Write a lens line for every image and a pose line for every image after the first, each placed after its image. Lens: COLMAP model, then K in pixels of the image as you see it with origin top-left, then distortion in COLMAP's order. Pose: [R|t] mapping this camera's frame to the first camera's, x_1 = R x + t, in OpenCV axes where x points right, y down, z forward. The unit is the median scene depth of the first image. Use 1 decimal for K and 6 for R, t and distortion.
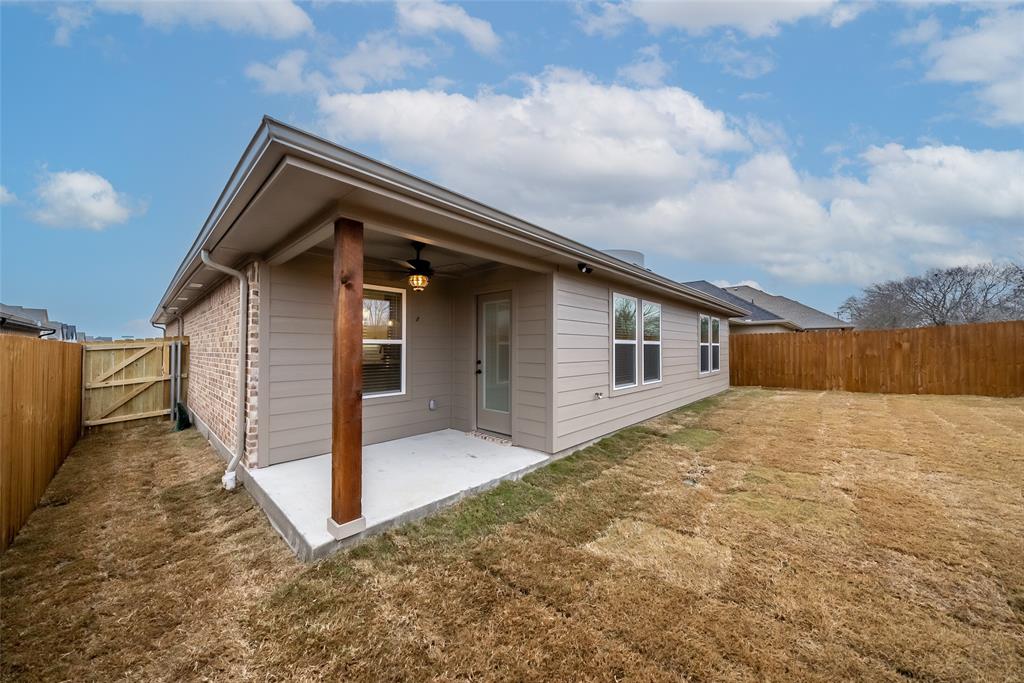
lens RADIAL K [[352.2, 0, 513.3], [0, 352.2, 341.4], [0, 0, 1]] dist [-0.009273, 0.000366]
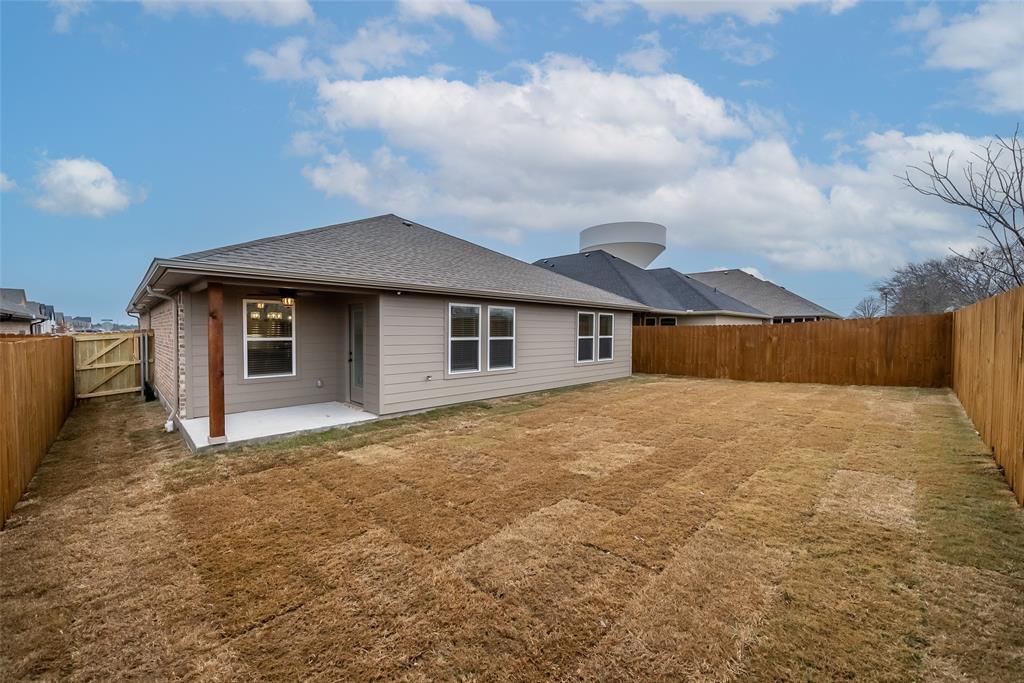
lens RADIAL K [[388.9, 0, 511.2], [0, 388.9, 341.3], [0, 0, 1]] dist [-0.007055, -0.000532]
pose [[0.999581, 0.006862, -0.028121, 0.570179], [-0.005595, 0.998977, 0.044877, -0.059805], [0.028400, -0.044701, 0.998597, -0.506242]]
